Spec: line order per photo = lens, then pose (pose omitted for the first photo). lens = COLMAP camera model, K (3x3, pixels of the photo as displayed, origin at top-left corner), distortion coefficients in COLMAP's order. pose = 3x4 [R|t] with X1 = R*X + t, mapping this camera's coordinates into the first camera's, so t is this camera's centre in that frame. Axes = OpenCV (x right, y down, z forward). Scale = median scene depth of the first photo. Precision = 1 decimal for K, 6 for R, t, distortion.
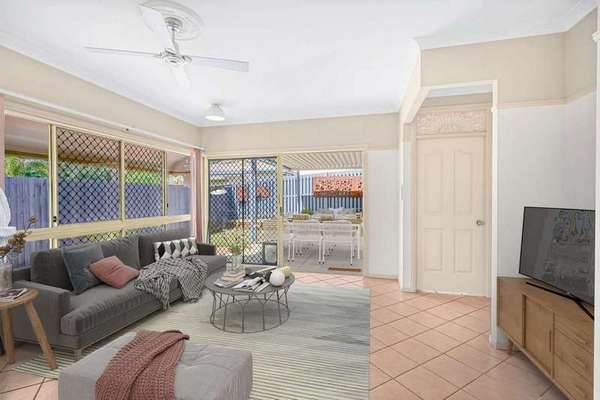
lens RADIAL K [[279.1, 0, 297.8], [0, 279.1, 200.3], [0, 0, 1]] dist [-0.019776, -0.000518]
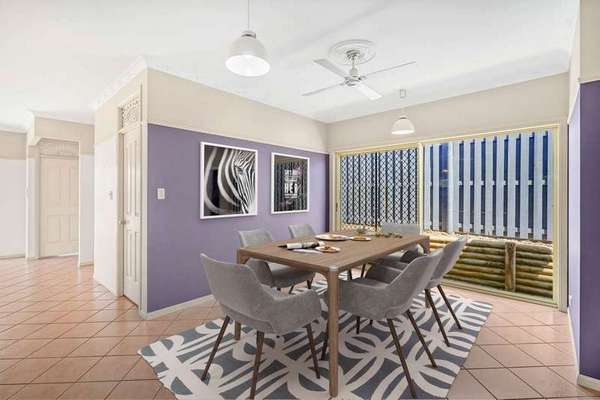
lens RADIAL K [[279.1, 0, 298.8], [0, 279.1, 196.6], [0, 0, 1]] dist [-0.019776, -0.000518]
pose [[0.463753, 0.001043, 0.885964, -0.220909], [0.006195, 0.999971, -0.004420, 0.009618], [-0.885943, 0.007538, 0.463733, -0.869221]]
